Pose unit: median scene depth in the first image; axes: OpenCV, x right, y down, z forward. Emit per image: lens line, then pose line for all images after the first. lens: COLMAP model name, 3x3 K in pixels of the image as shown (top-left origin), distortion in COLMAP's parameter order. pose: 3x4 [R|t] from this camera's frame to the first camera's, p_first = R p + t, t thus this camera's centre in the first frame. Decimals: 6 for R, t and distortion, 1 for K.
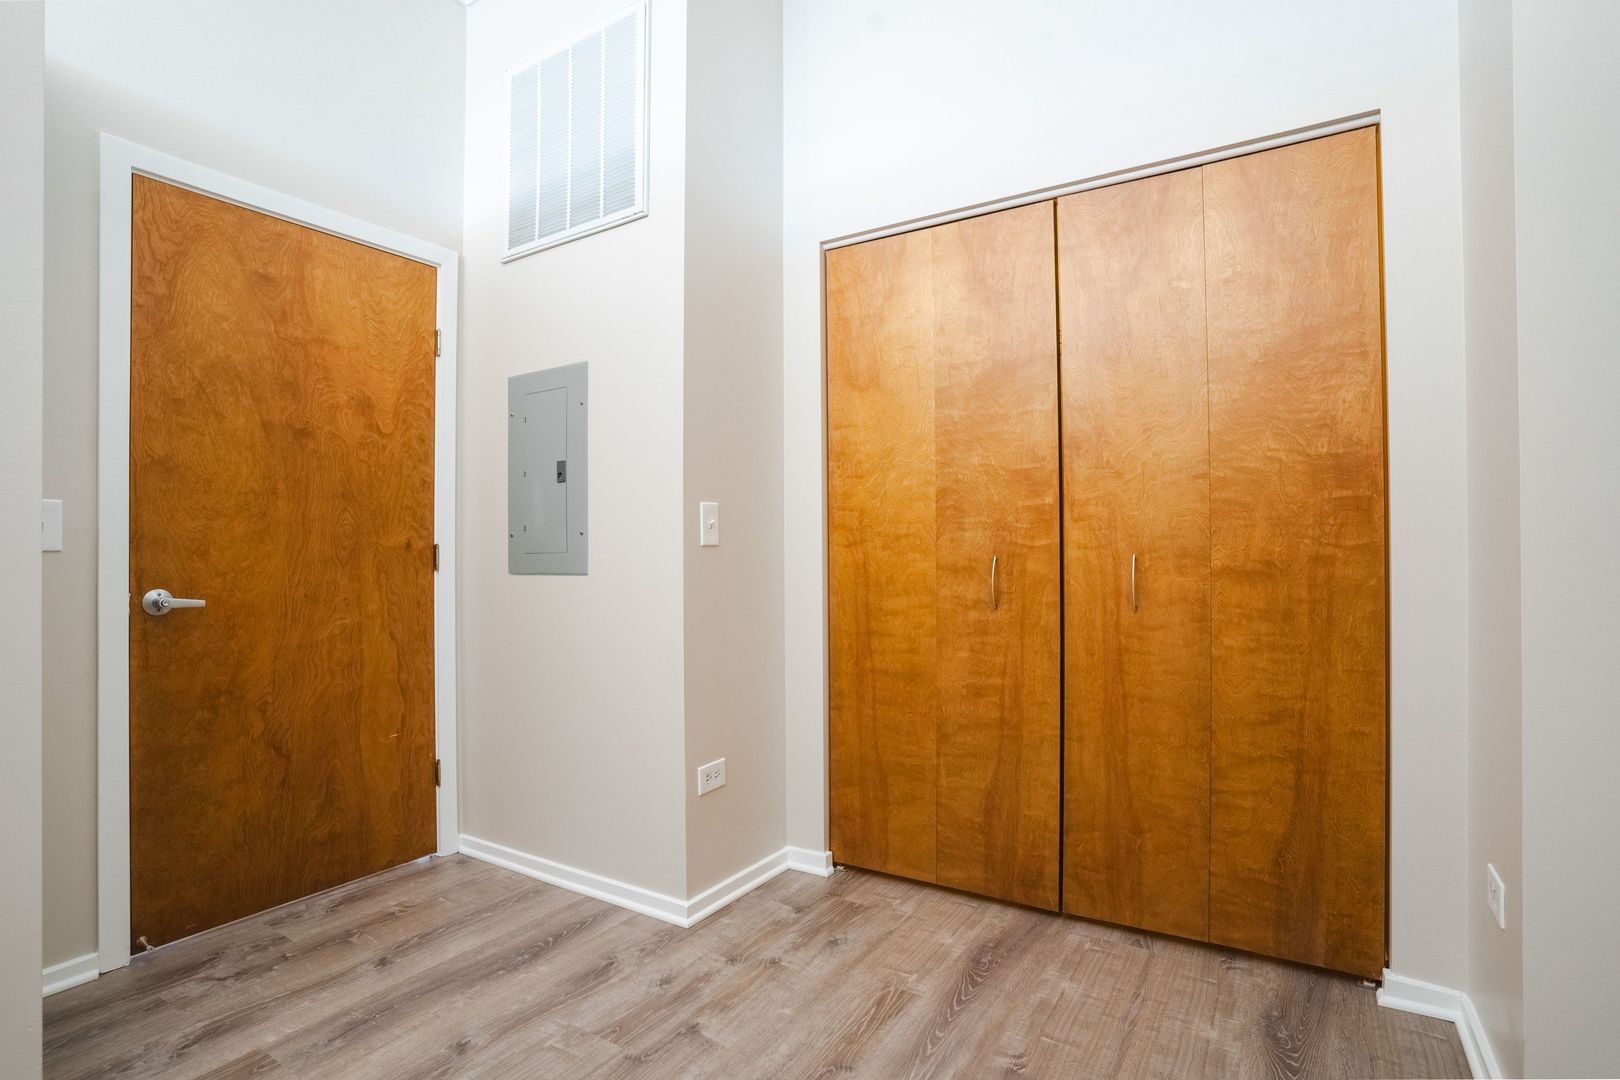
lens RADIAL K [[792.9, 0, 807.6], [0, 792.9, 542.9], [0, 0, 1]] dist [-0.076093, 0.031542]
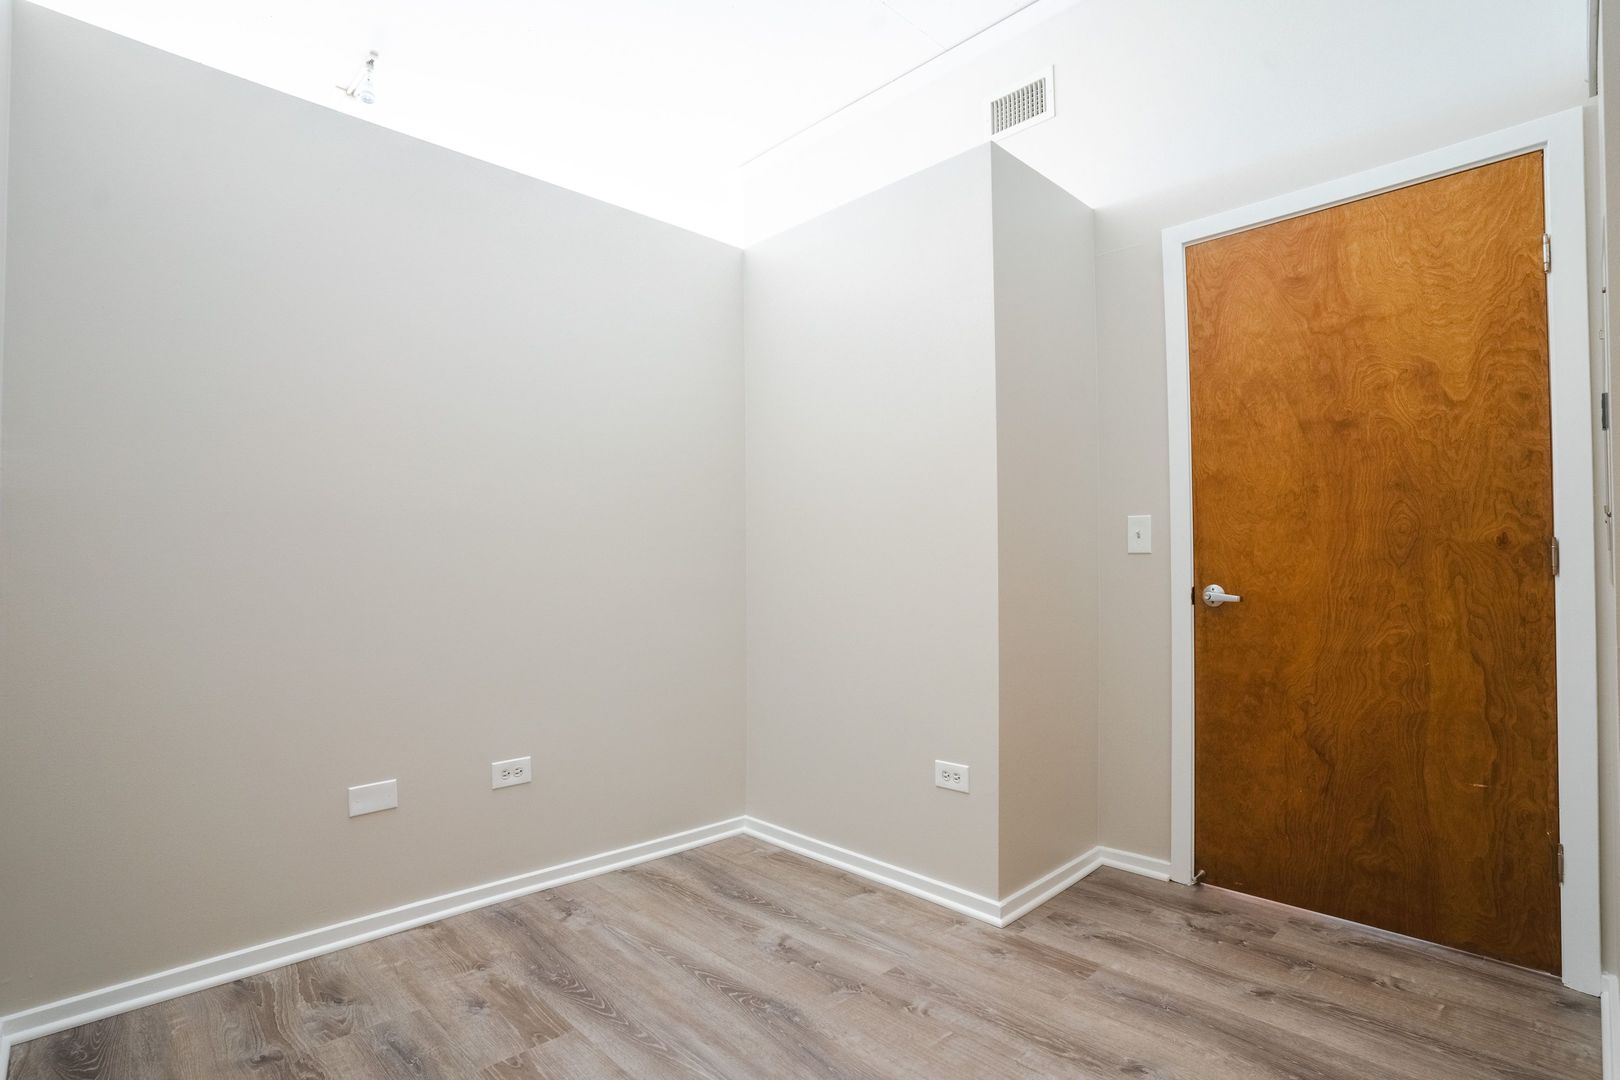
lens RADIAL K [[792.9, 0, 807.6], [0, 792.9, 542.9], [0, 0, 1]] dist [-0.076093, 0.031542]
pose [[-0.231741, -0.016964, -0.972630, 0.413320], [0.021113, 0.999525, -0.022463, 0.008913], [0.972548, -0.025741, -0.231273, 0.591712]]
